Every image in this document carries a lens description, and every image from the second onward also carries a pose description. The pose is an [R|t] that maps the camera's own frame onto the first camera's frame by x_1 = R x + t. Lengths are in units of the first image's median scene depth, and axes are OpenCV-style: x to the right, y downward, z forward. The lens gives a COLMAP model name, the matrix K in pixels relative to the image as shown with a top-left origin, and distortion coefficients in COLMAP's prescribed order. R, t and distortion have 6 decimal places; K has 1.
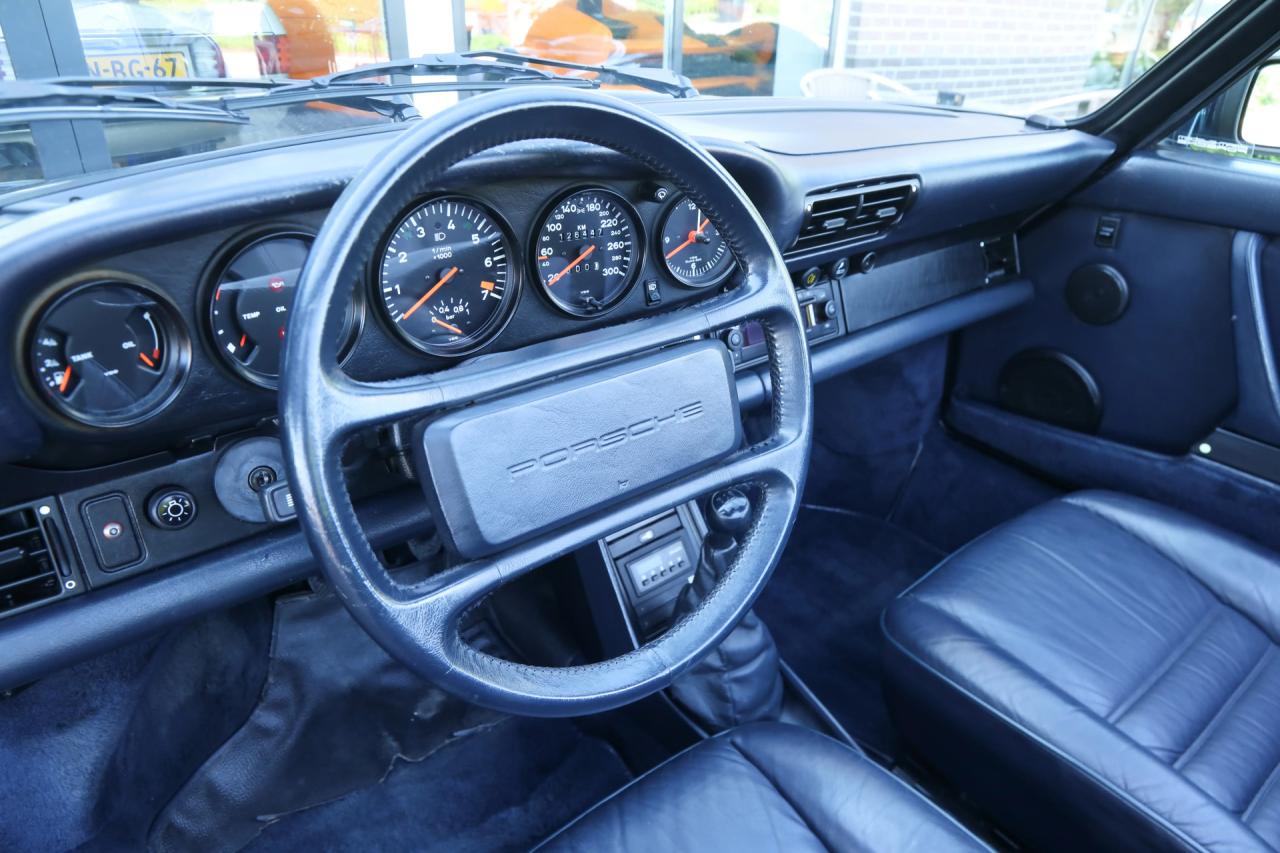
lens RADIAL K [[918.0, 0, 663.6], [0, 918.0, 426.8], [0, 0, 1]] dist [0.024399, -0.011035]
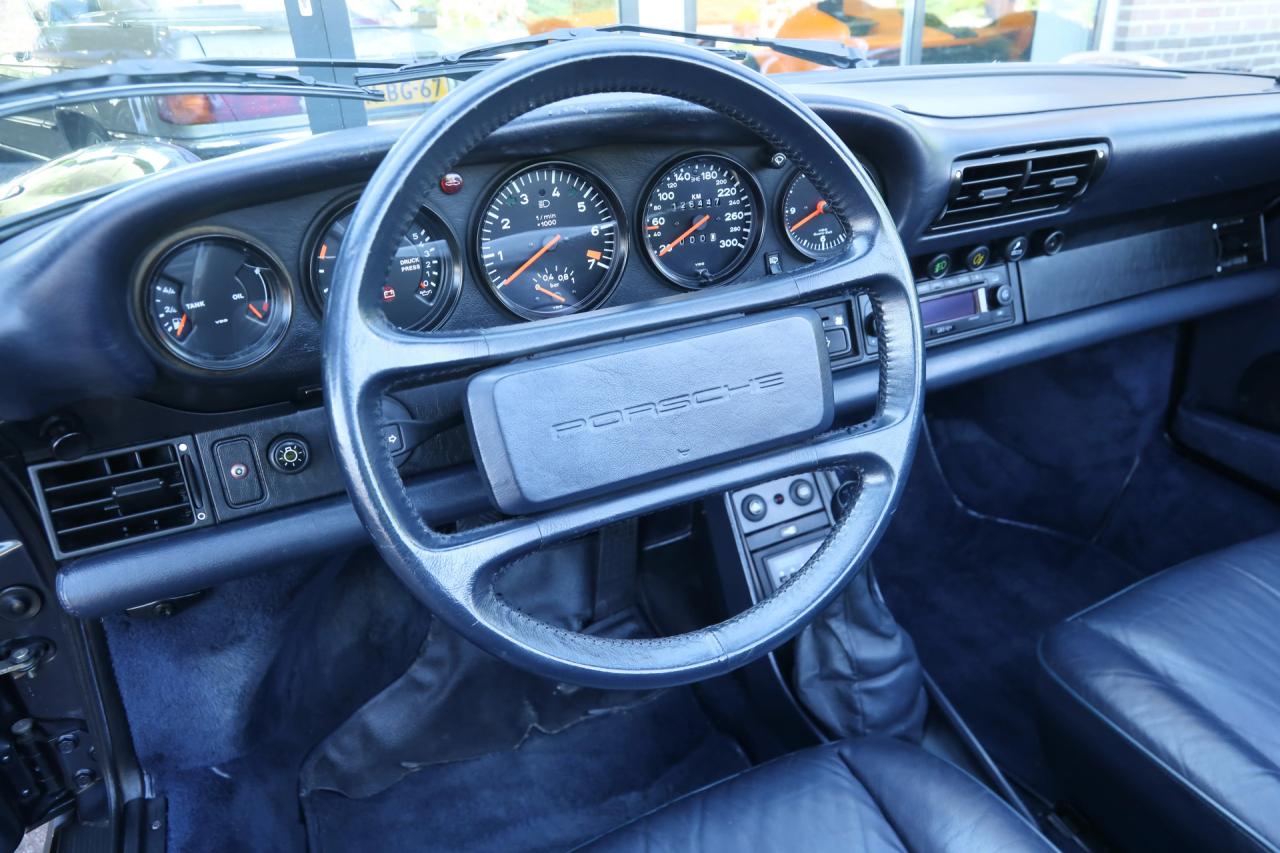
lens RADIAL K [[918.0, 0, 663.6], [0, 918.0, 426.8], [0, 0, 1]] dist [0.024399, -0.011035]
pose [[0.963224, 0.048311, -0.264320, 0.126807], [-0.051626, 0.998651, -0.005604, 0.028454], [0.263693, 0.019044, 0.964419, 0.053173]]
